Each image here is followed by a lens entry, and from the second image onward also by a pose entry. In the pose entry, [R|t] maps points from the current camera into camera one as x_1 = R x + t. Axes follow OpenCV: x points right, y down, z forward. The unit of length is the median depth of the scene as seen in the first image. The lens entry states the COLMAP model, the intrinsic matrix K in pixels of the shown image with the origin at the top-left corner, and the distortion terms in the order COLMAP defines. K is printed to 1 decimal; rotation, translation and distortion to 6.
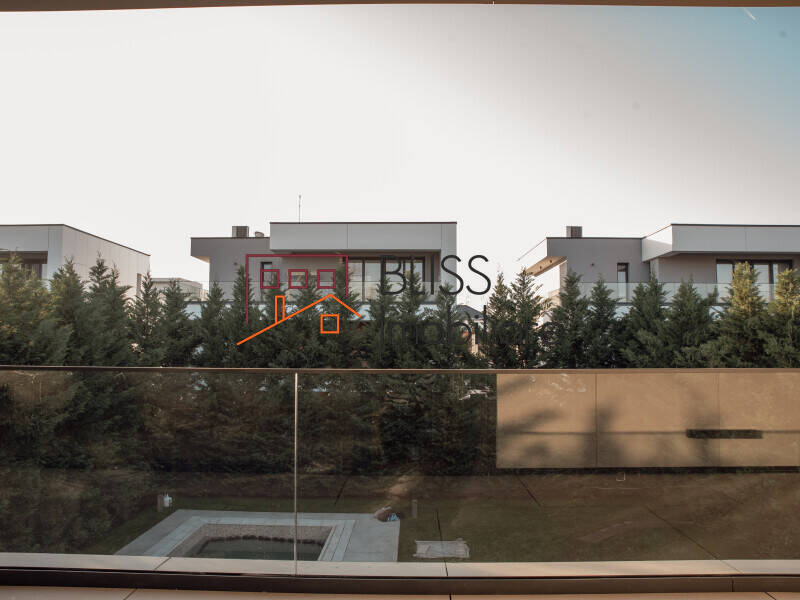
lens RADIAL K [[620.8, 0, 400.9], [0, 620.8, 300.4], [0, 0, 1]] dist [-0.118729, 0.084082]
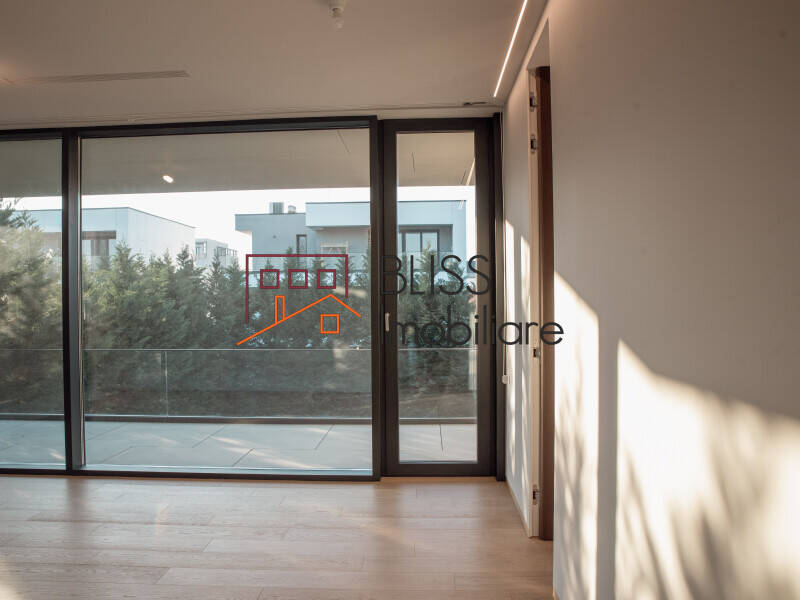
lens RADIAL K [[620.8, 0, 399.8], [0, 620.8, 299.7], [0, 0, 1]] dist [-0.118729, 0.084082]
pose [[0.999529, -0.010665, -0.028789, -0.003247], [0.012859, 0.996940, 0.077111, -0.043241], [0.027878, -0.077445, 0.996607, -0.236803]]
